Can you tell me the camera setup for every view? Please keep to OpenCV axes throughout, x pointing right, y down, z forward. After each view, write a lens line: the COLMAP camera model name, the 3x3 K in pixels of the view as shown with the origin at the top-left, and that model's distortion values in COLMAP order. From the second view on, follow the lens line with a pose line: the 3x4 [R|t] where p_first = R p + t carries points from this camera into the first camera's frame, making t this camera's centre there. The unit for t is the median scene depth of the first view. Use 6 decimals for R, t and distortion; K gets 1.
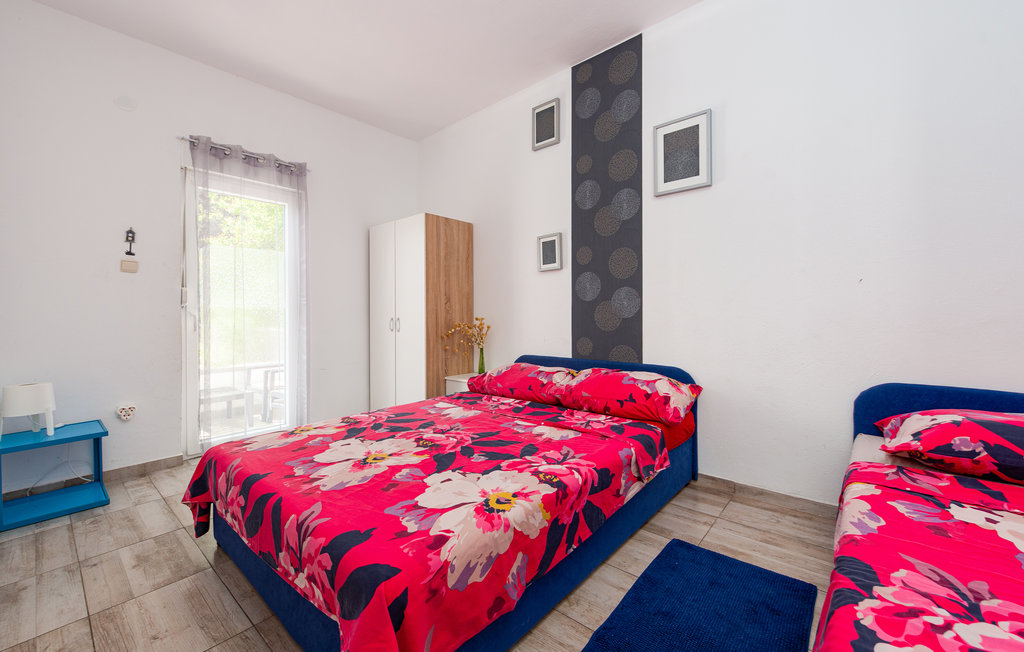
lens RADIAL K [[403.9, 0, 512.0], [0, 403.9, 326.0], [0, 0, 1]] dist [0.000814, -0.000339]
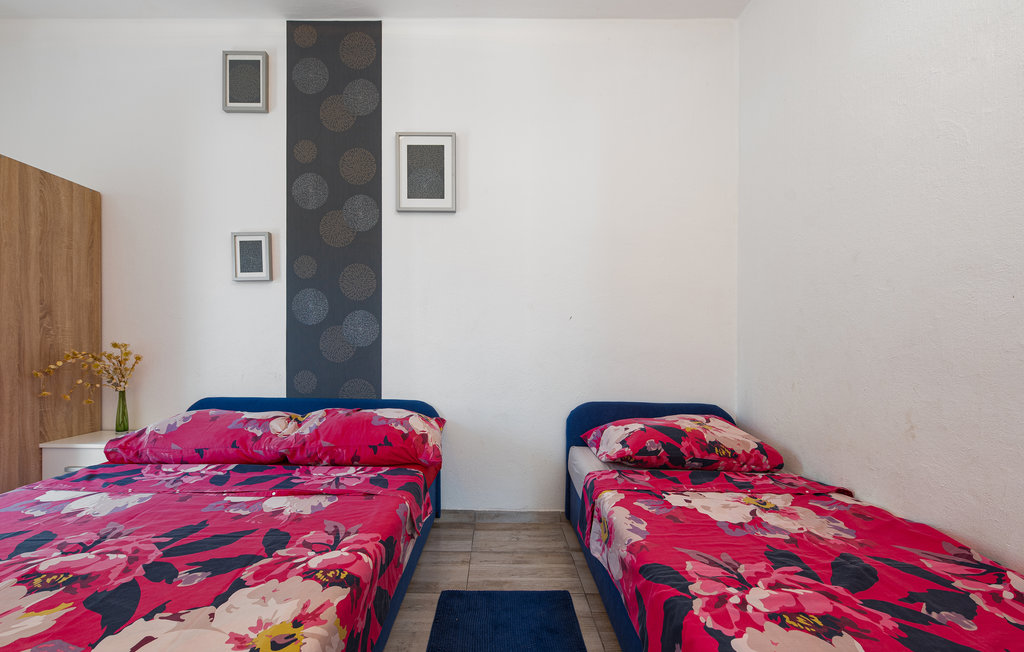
lens RADIAL K [[430.7, 0, 503.7], [0, 430.7, 354.5], [0, 0, 1]] dist [0.002807, -0.000822]
pose [[0.758912, -0.000406, 0.651193, -0.096655], [0.000732, 1.000000, -0.000229, -0.003384], [-0.651193, 0.000650, 0.758912, 0.136202]]
